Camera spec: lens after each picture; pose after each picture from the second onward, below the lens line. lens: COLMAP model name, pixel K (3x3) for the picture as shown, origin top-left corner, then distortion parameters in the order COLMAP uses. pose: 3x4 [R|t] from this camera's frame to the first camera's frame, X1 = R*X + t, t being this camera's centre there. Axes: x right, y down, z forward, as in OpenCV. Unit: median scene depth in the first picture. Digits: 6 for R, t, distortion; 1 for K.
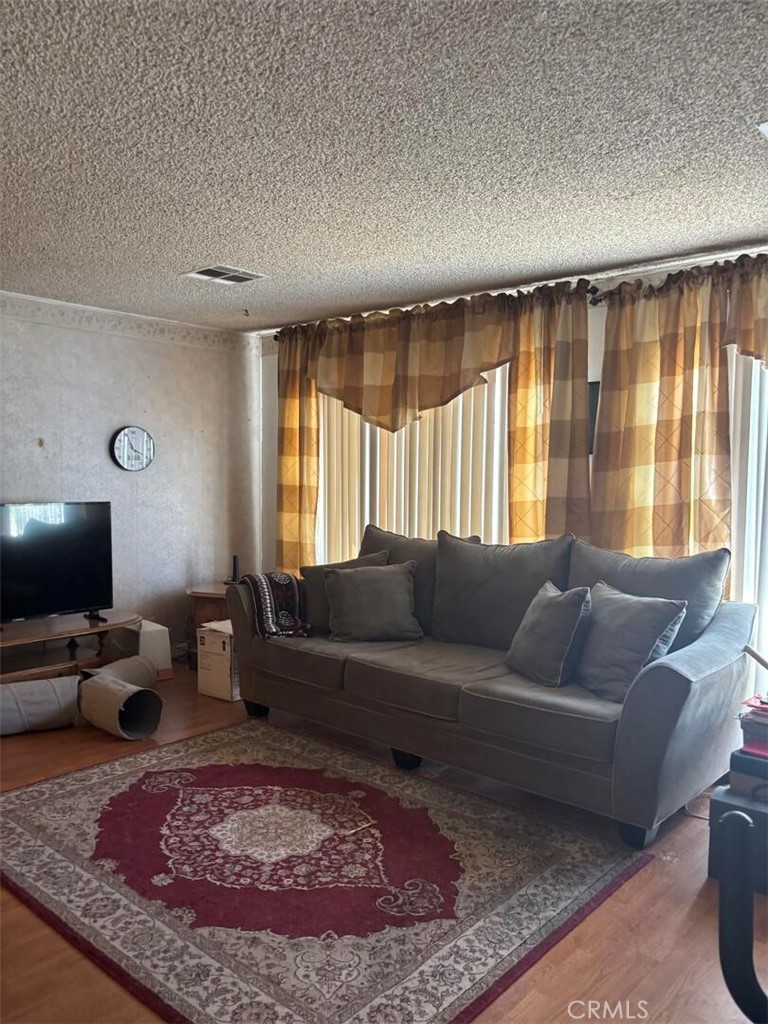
lens RADIAL K [[780.0, 0, 392.8], [0, 780.0, 518.5], [0, 0, 1]] dist [0.040164, -0.039109]
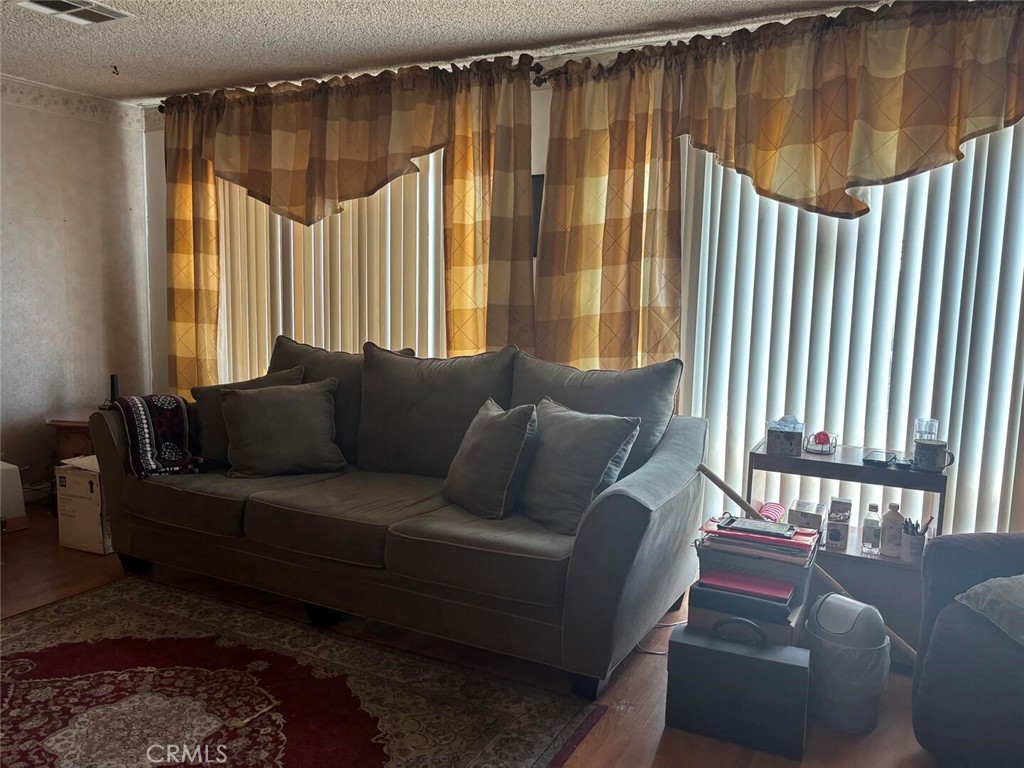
lens RADIAL K [[780.0, 0, 527.3], [0, 780.0, 377.8], [0, 0, 1]] dist [0.040164, -0.039109]
pose [[0.969677, -0.014671, 0.243948, 0.027785], [0.001097, 0.998448, 0.055688, 0.008610], [-0.244386, -0.053732, 0.968188, 0.147503]]
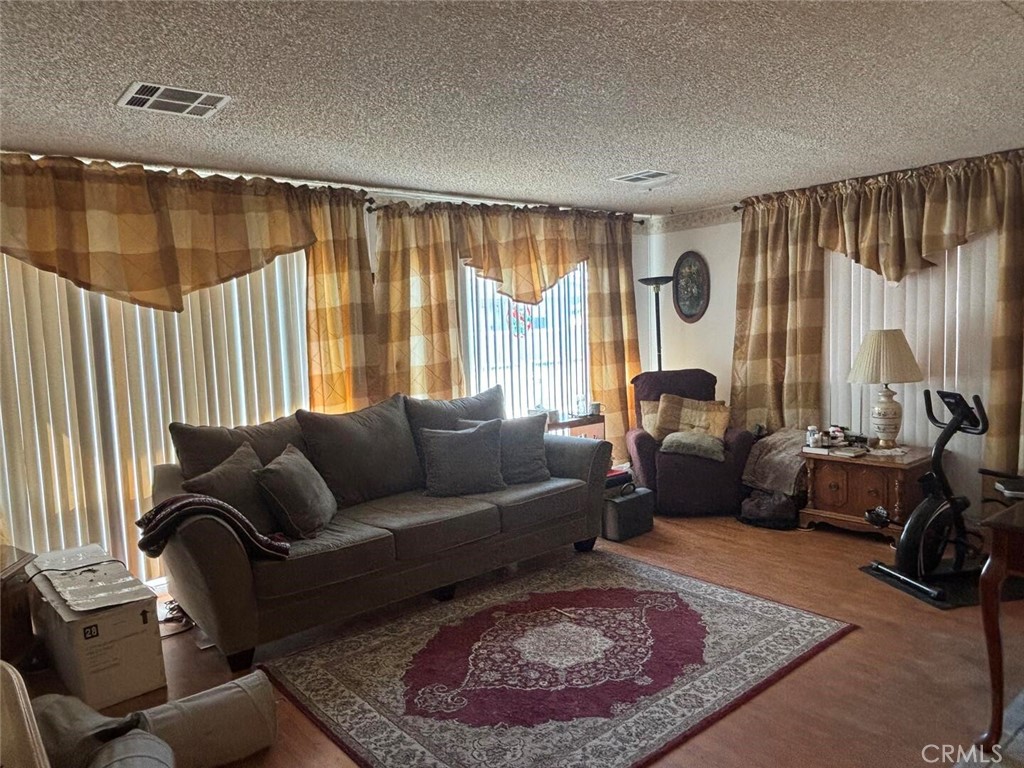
lens RADIAL K [[710.0, 0, 501.0], [0, 710.0, 388.7], [0, 0, 1]] dist [0.038217, -0.054745]
pose [[0.158355, -0.112034, 0.981006, -0.987801], [0.100953, 0.990172, 0.096785, -0.091543], [-0.982208, 0.083710, 0.168109, 0.710434]]
